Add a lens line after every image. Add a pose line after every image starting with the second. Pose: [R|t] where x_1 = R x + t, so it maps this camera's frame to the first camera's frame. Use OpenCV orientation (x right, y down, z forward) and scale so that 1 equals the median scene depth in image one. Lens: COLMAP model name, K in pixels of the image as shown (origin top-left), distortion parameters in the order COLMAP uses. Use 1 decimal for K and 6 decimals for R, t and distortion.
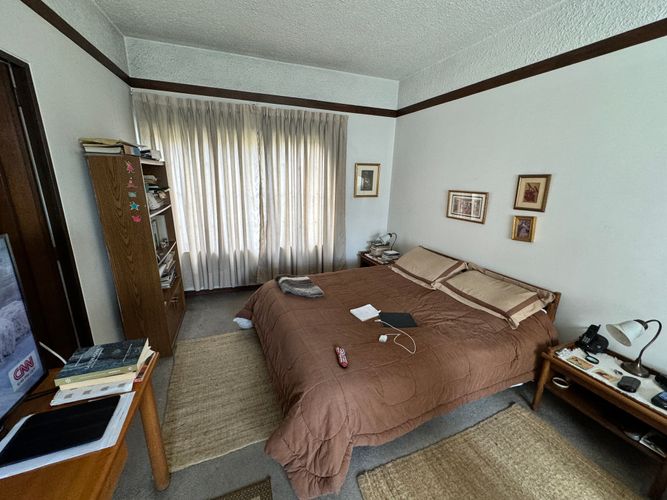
lens RADIAL K [[266.2, 0, 334.0], [0, 266.2, 248.4], [0, 0, 1]] dist [-0.002135, 0.000607]
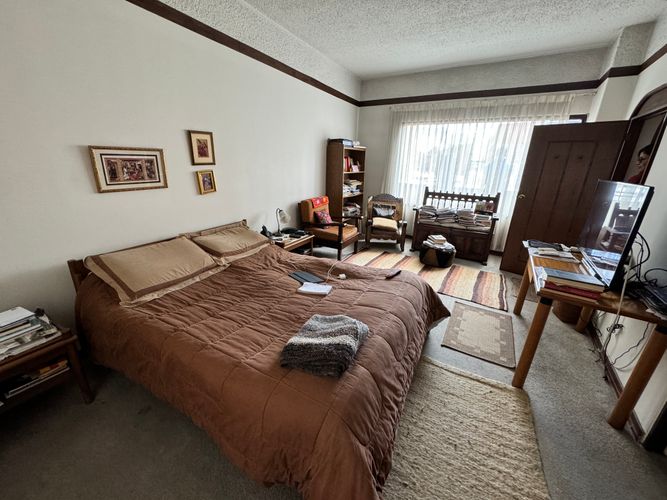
lens RADIAL K [[266.2, 0, 333.3], [0, 266.2, 248.7], [0, 0, 1]] dist [-0.002135, 0.000607]
pose [[-0.613934, -0.303264, 0.728777, -0.440493], [0.149877, 0.861674, 0.484825, -0.254258], [-0.774998, 0.406877, -0.483559, 1.072261]]
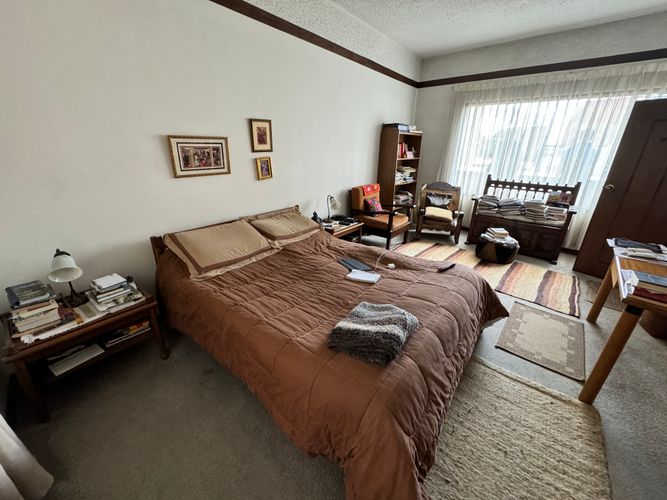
lens RADIAL K [[266.2, 0, 333.0], [0, 266.2, 248.6], [0, 0, 1]] dist [-0.002135, 0.000607]
pose [[-0.463253, -0.365435, 0.807375, -0.435435], [0.191067, 0.848417, 0.493642, -0.255326], [-0.865384, 0.382944, -0.323209, 1.082092]]
